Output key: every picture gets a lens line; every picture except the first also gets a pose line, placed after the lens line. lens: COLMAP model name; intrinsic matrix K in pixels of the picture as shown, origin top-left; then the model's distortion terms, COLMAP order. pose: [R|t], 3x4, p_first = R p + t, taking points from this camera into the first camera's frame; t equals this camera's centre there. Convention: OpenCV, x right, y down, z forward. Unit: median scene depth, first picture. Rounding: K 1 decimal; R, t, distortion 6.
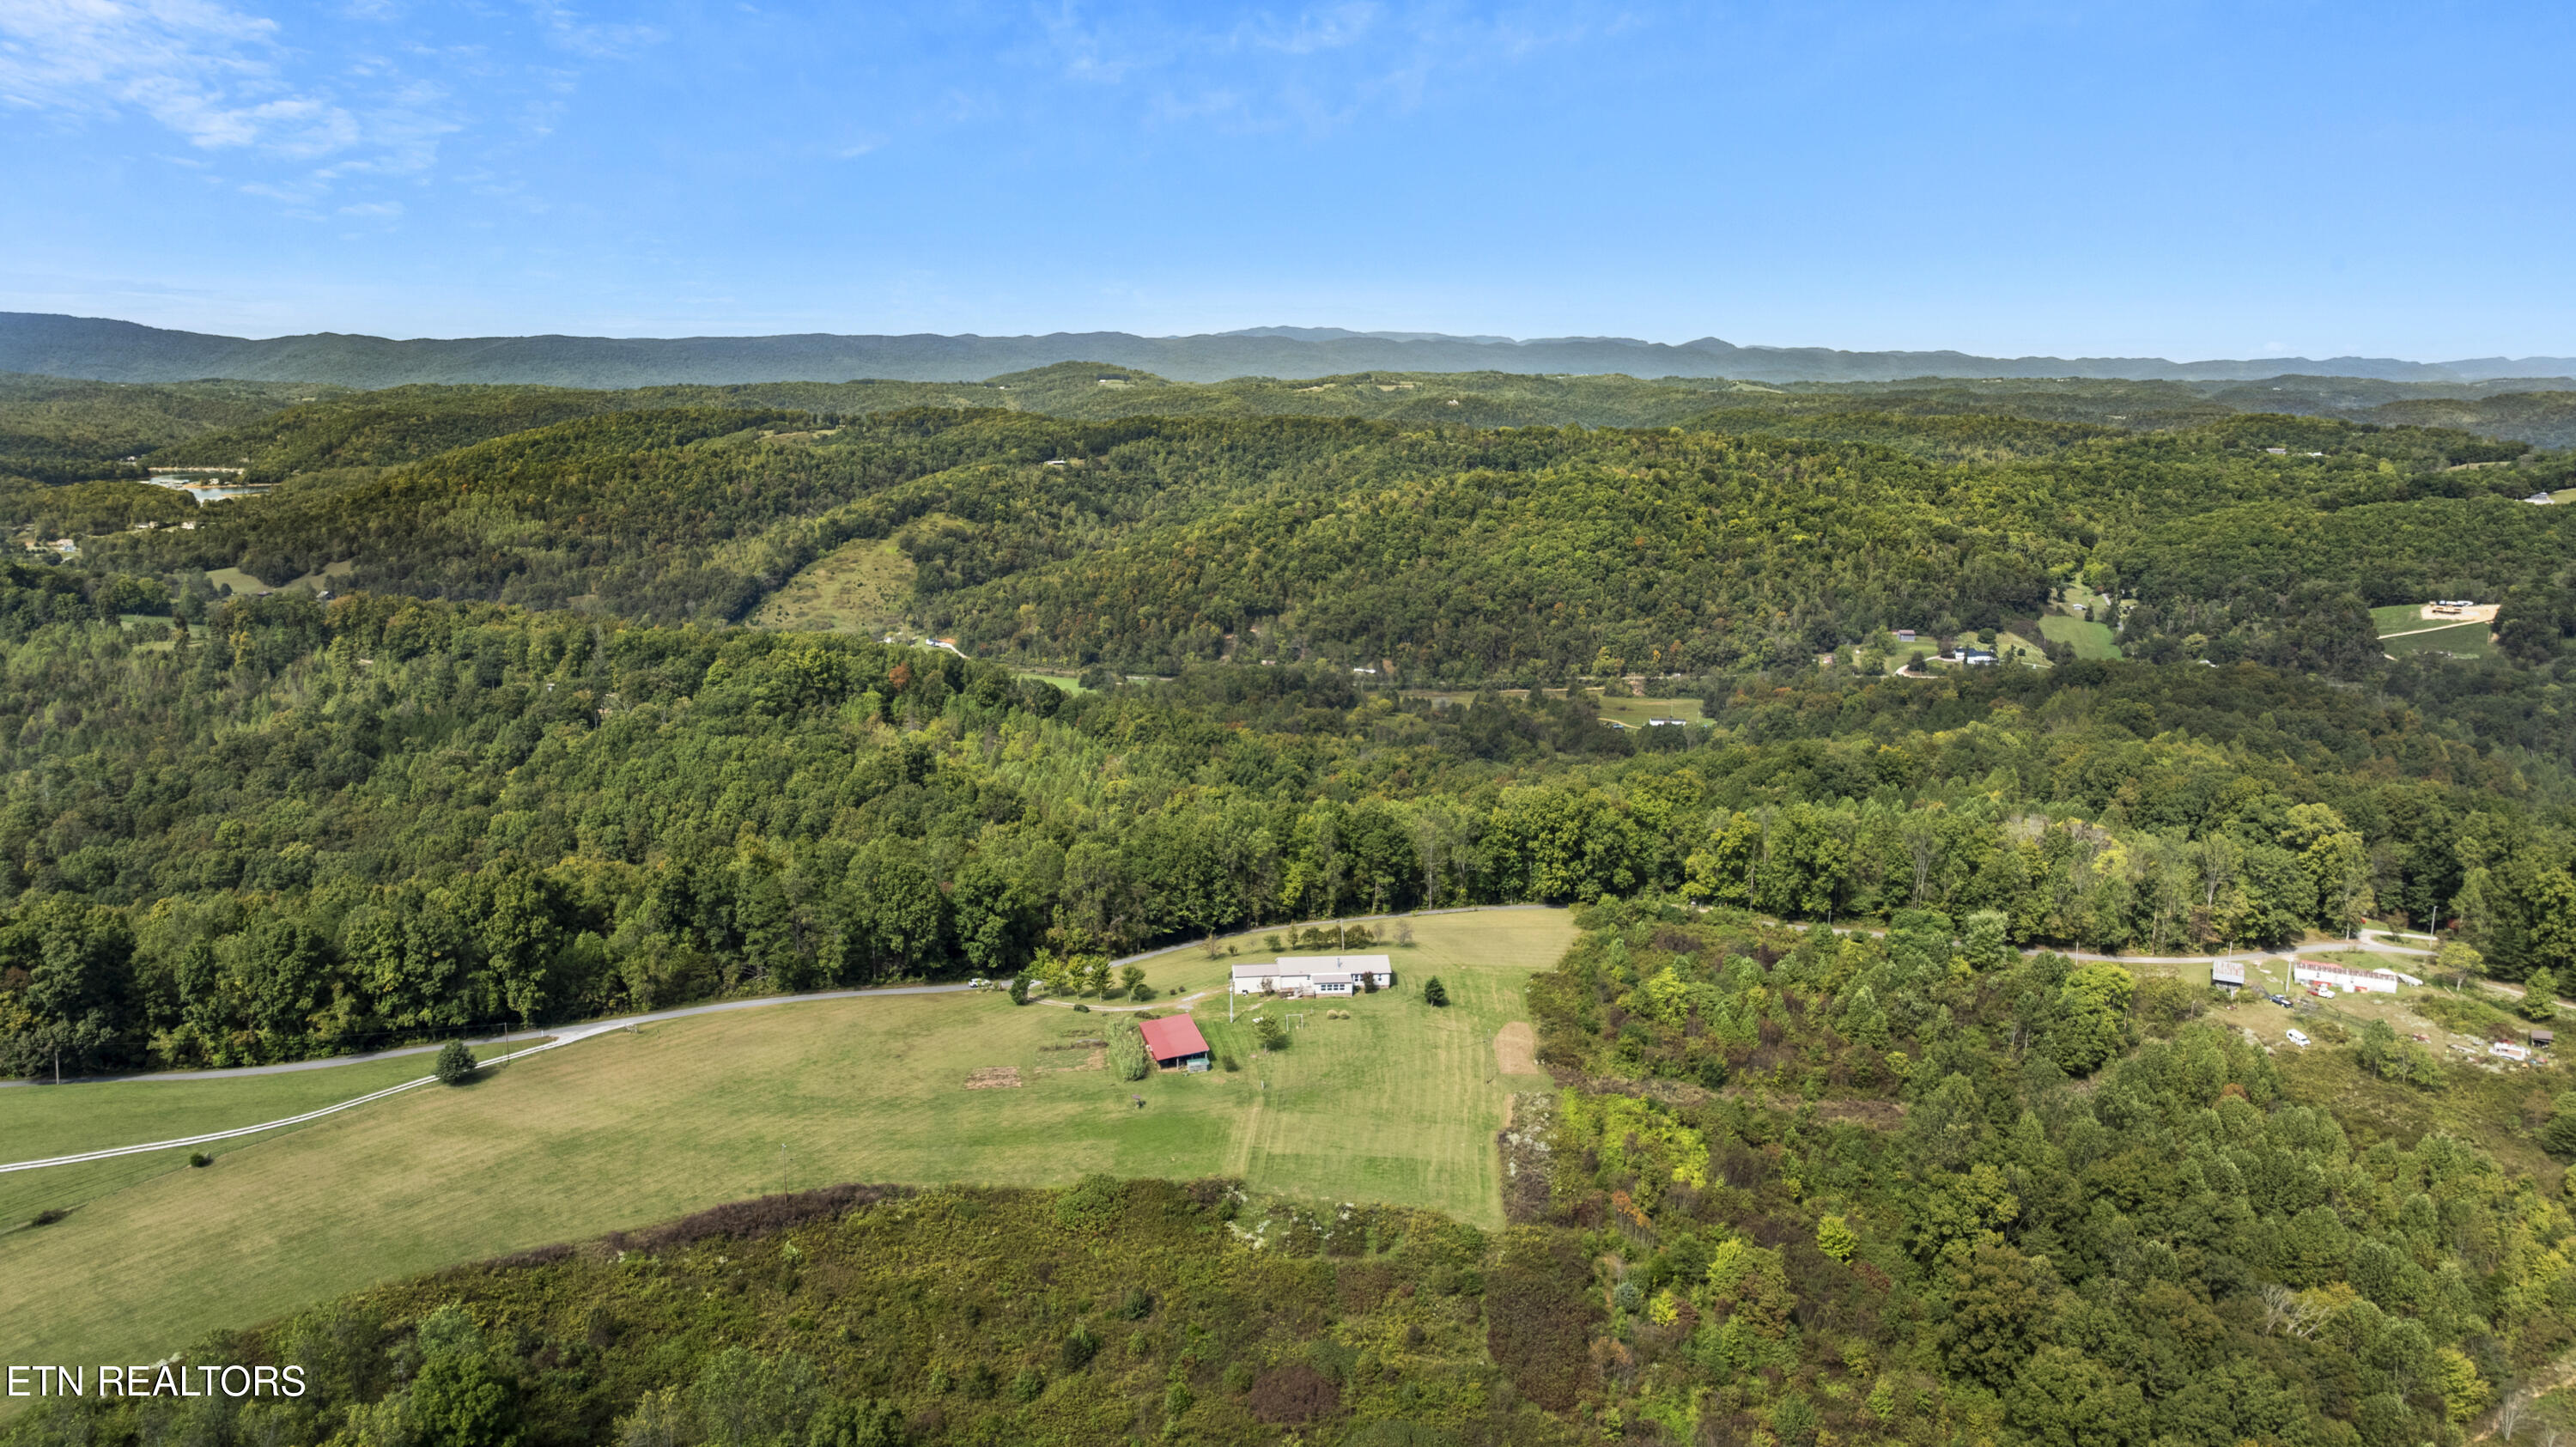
lens RADIAL K [[1821.7, 0, 1288.0], [0, 1821.7, 723.5], [0, 0, 1]] dist [-0.023983, 0.004638]
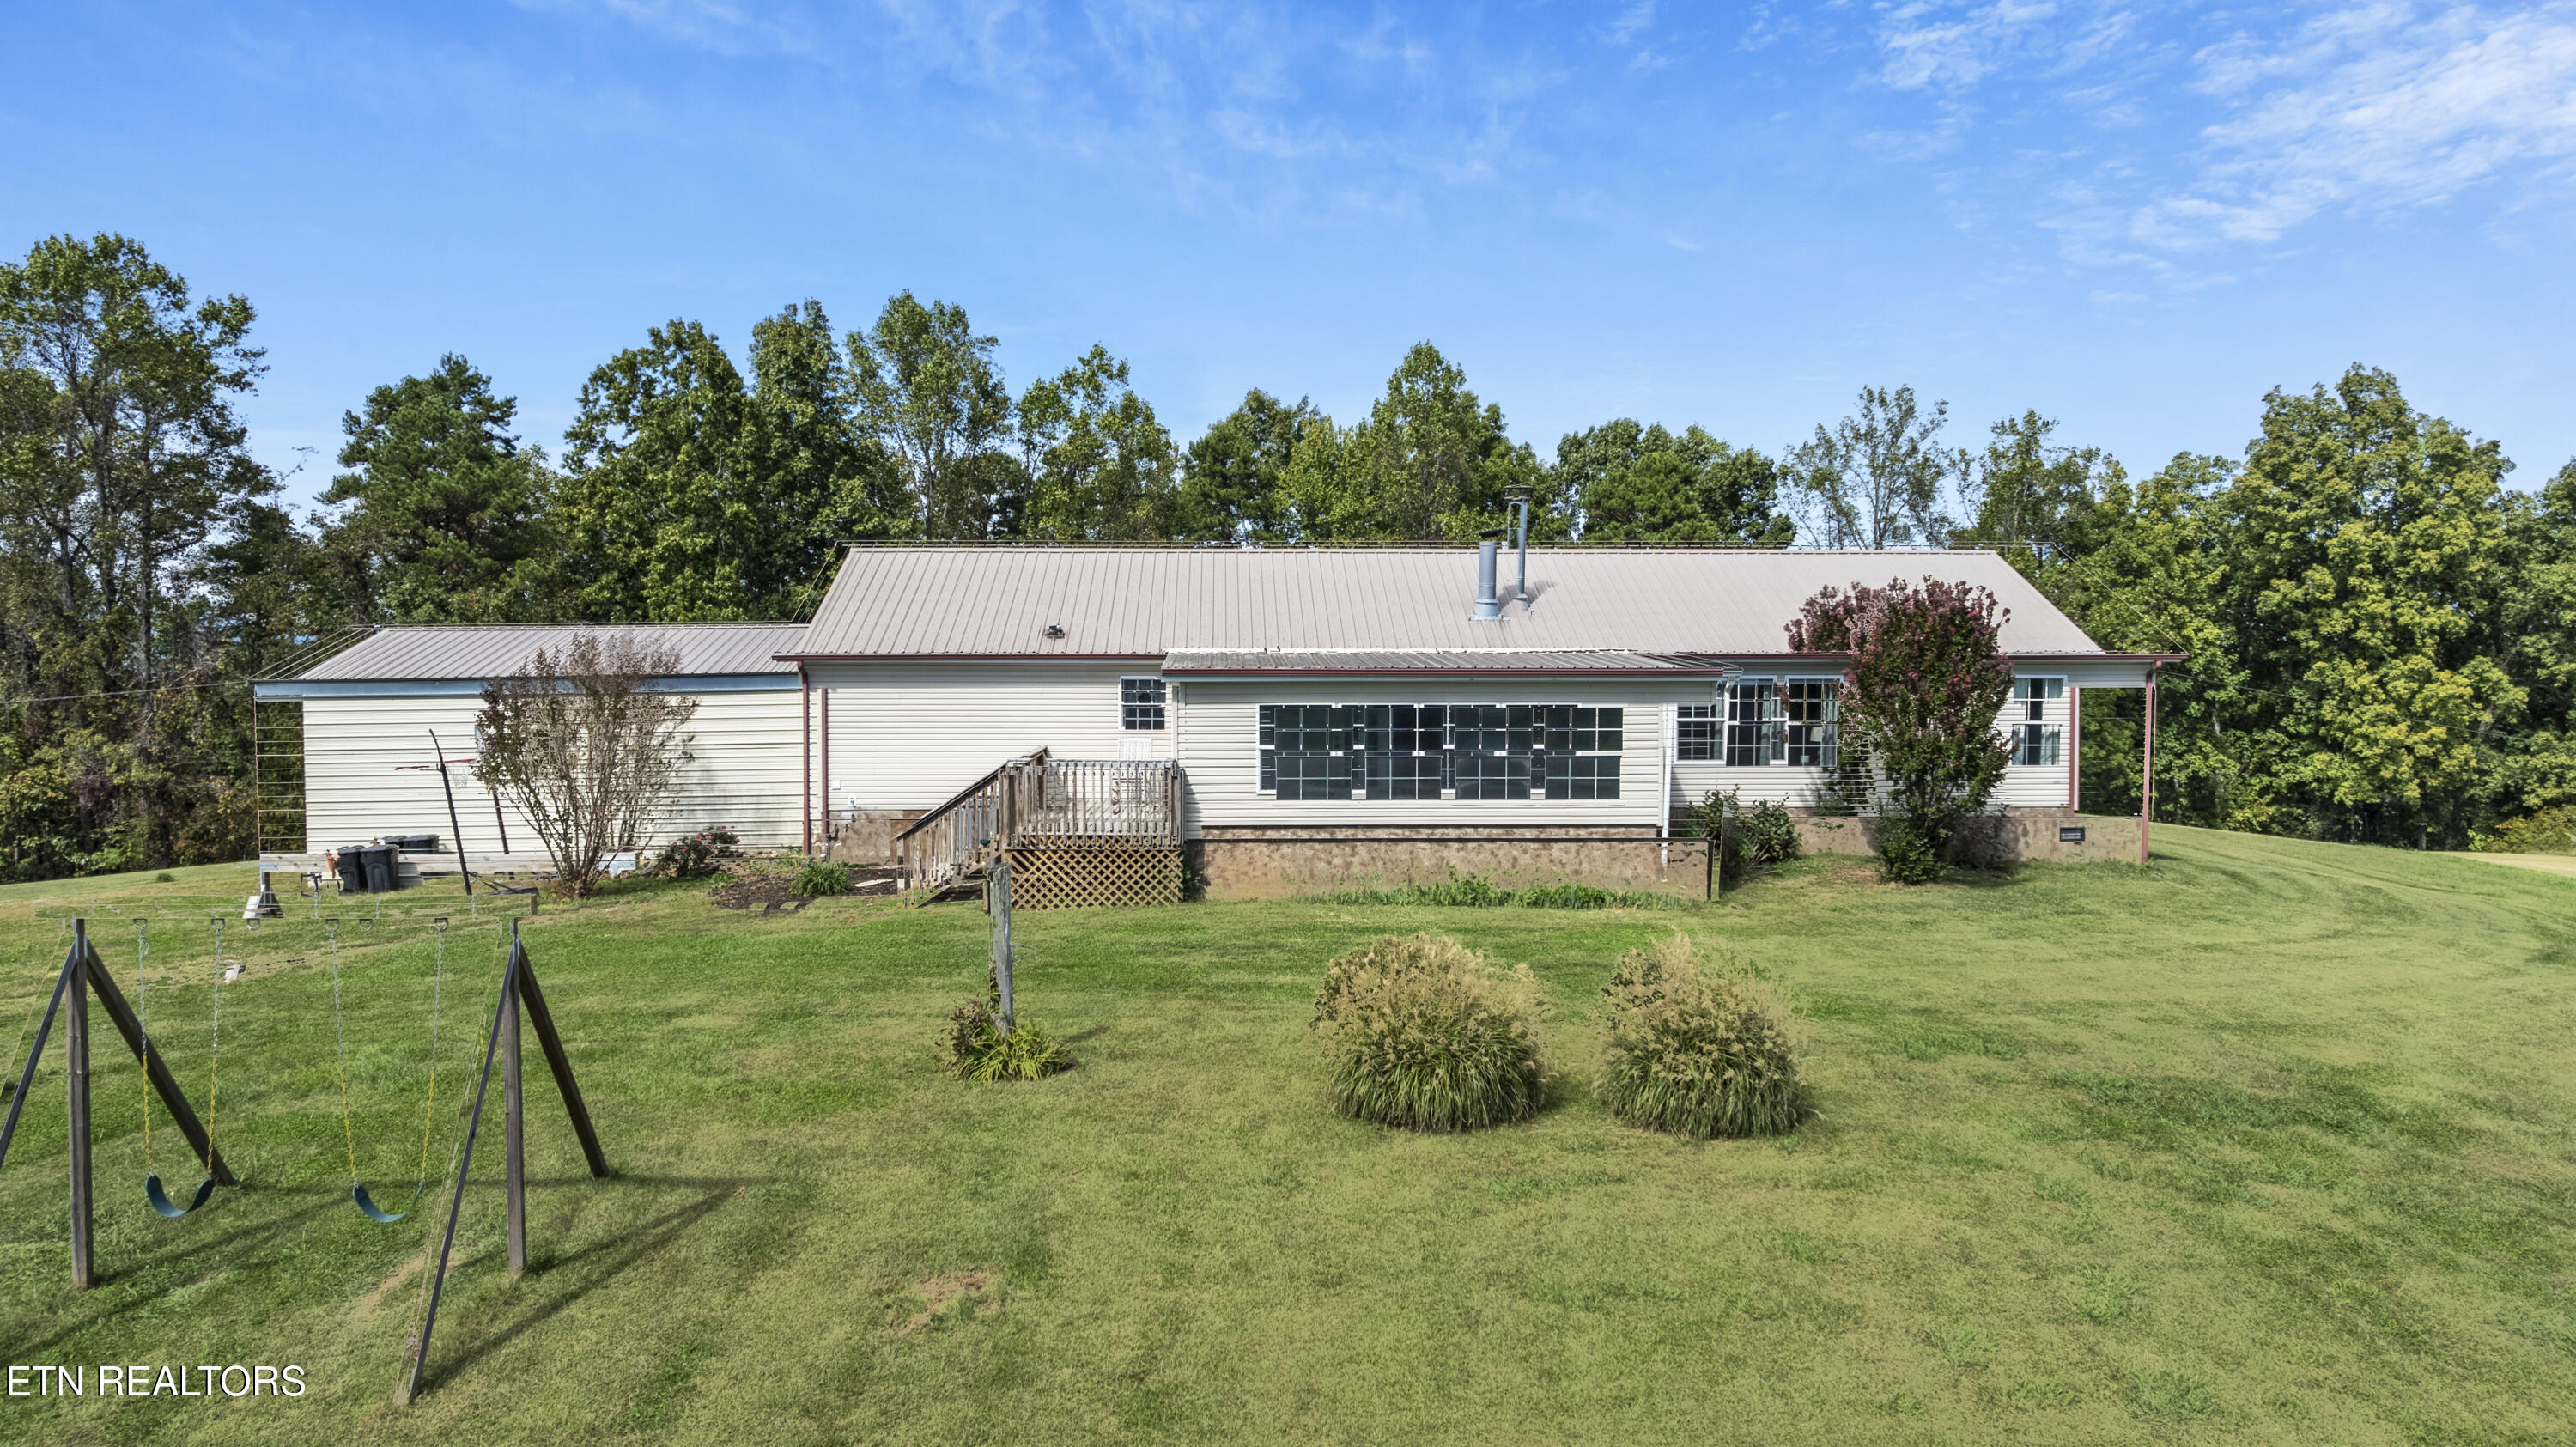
lens RADIAL K [[1863.5, 0, 1291.0], [0, 1863.5, 772.7], [0, 0, 1]] dist [0.000337, 0.004390]
pose [[0.997955, -0.003139, -0.063844, 0.019151], [-0.006069, 0.989629, -0.143521, 0.127301], [0.063633, 0.143615, 0.987586, 0.757936]]
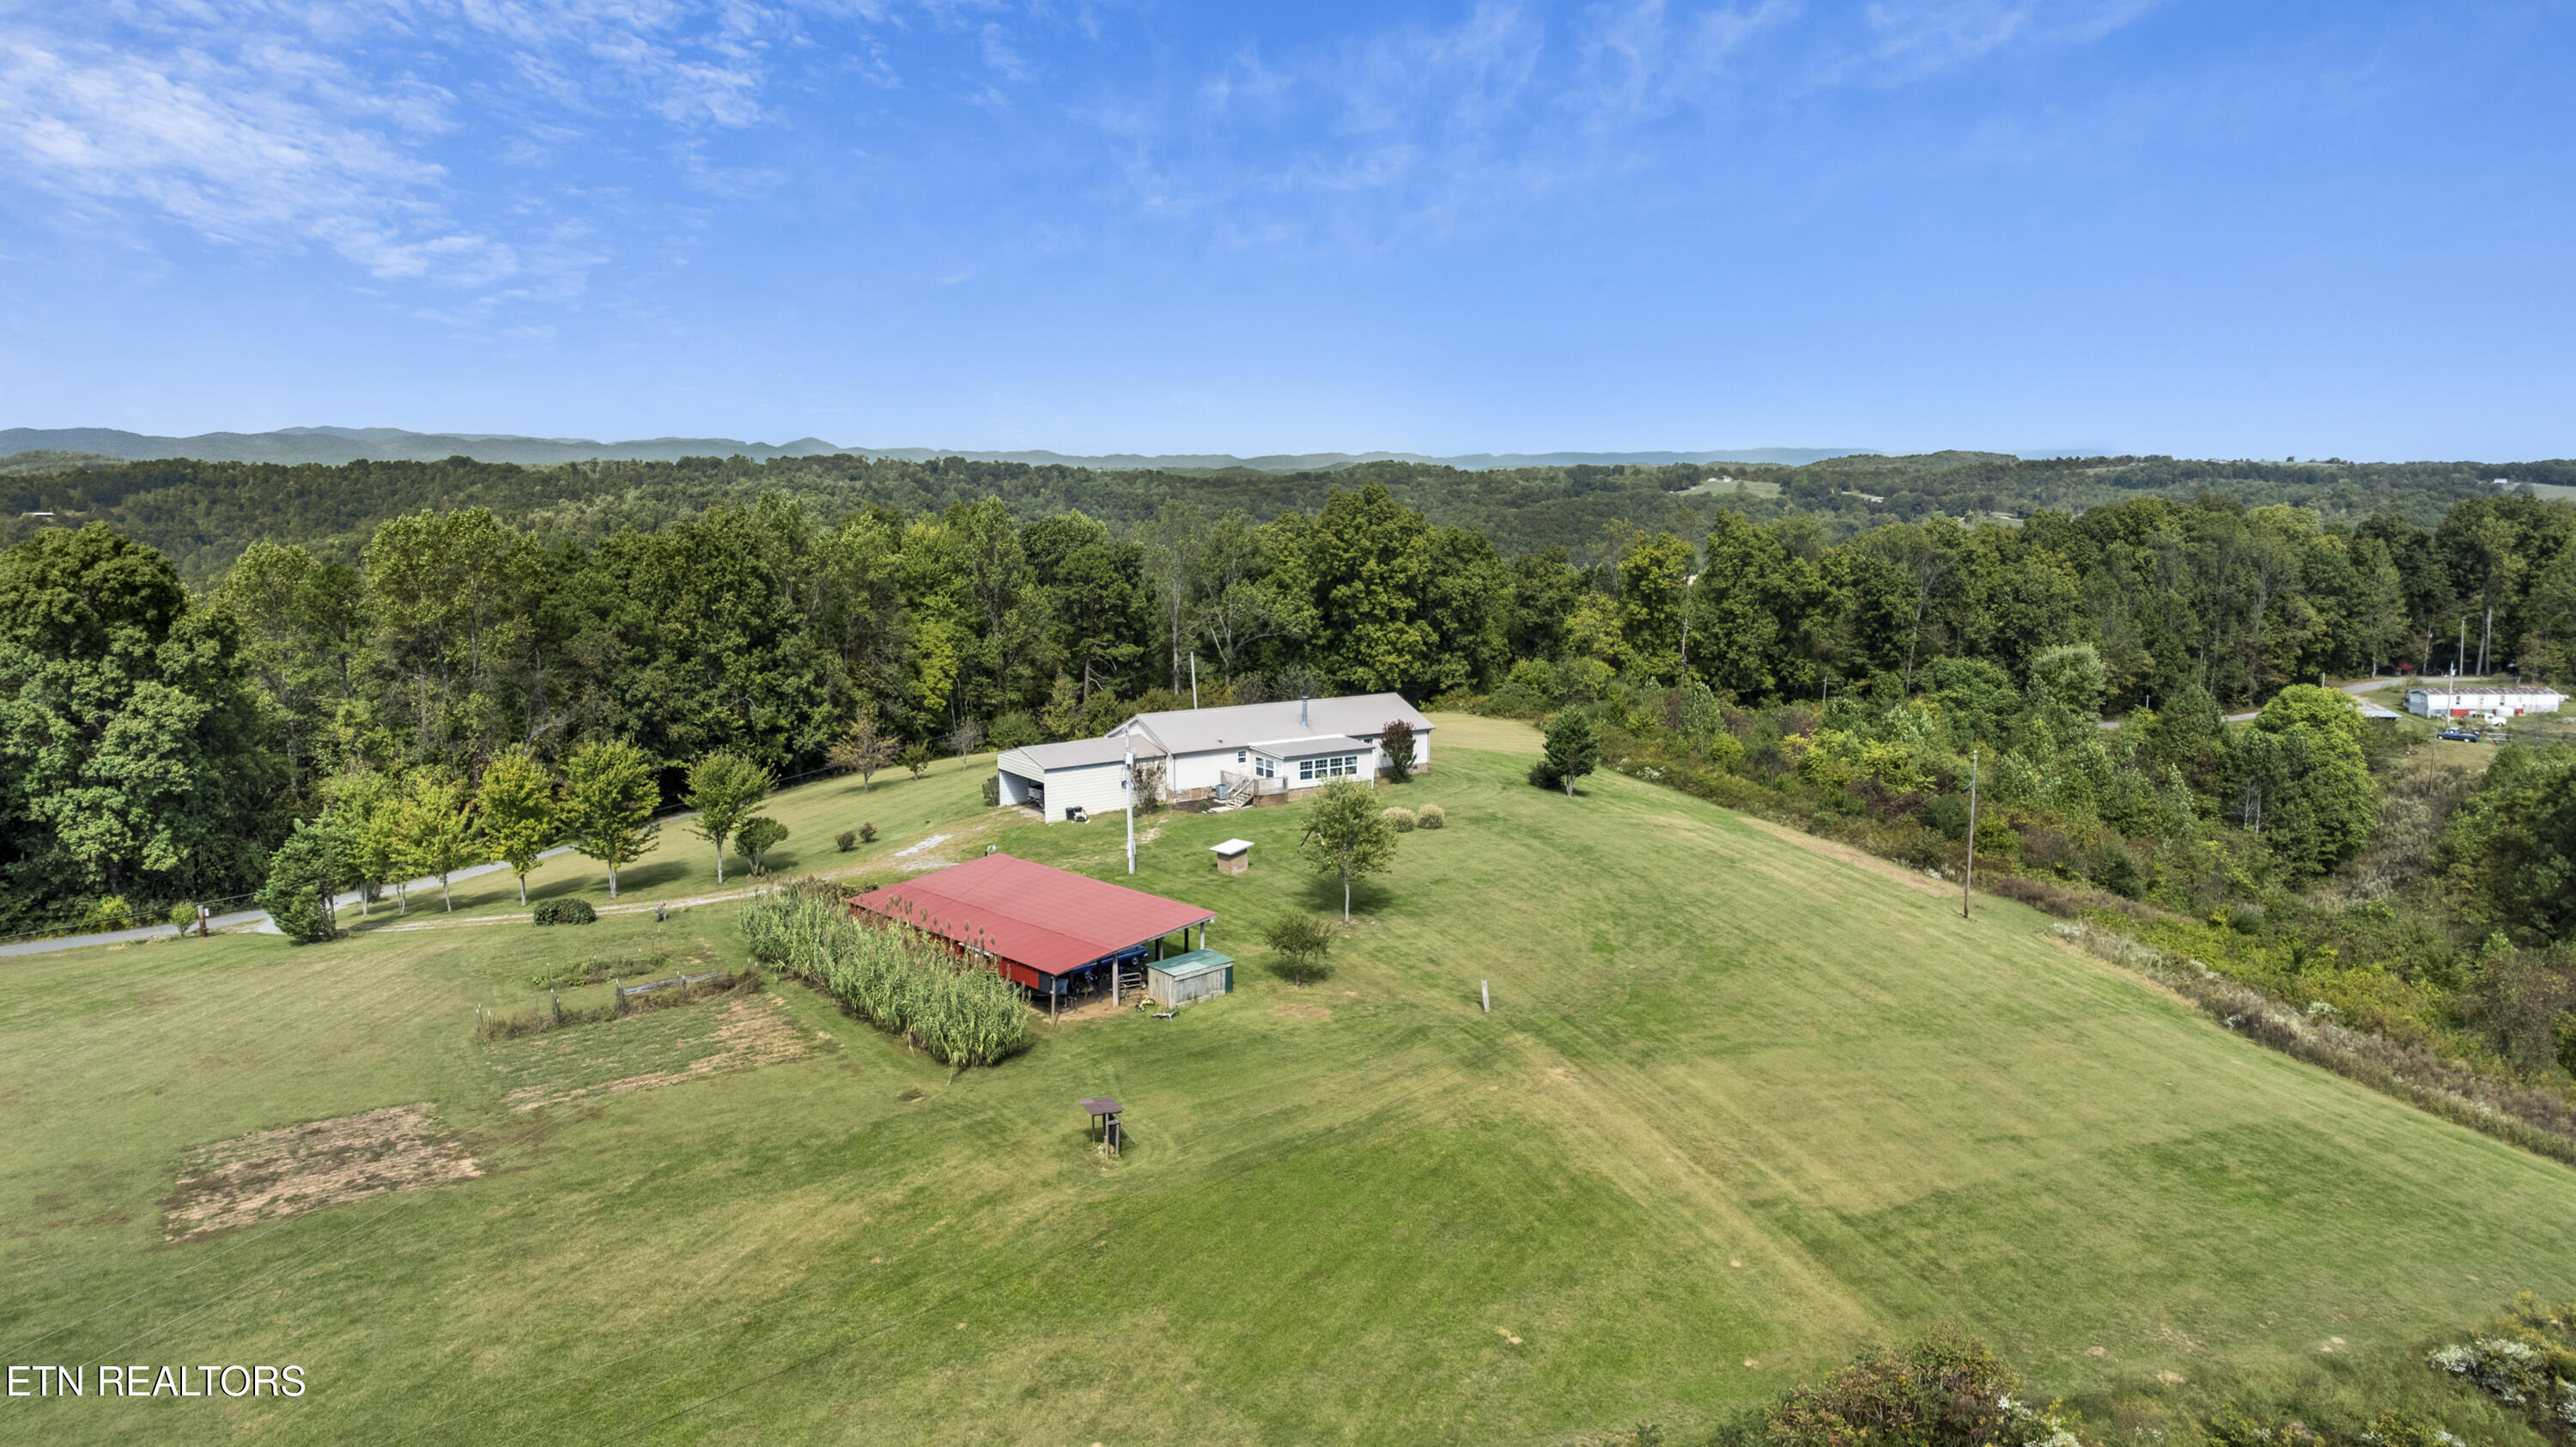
lens RADIAL K [[1821.7, 0, 1288.0], [0, 1821.7, 723.5], [0, 0, 1]] dist [-0.023983, 0.004638]
pose [[0.884248, -0.072283, 0.461390, -0.116052], [0.100992, 0.994169, -0.037799, 0.121496], [-0.455967, 0.080020, 0.886392, 0.566406]]
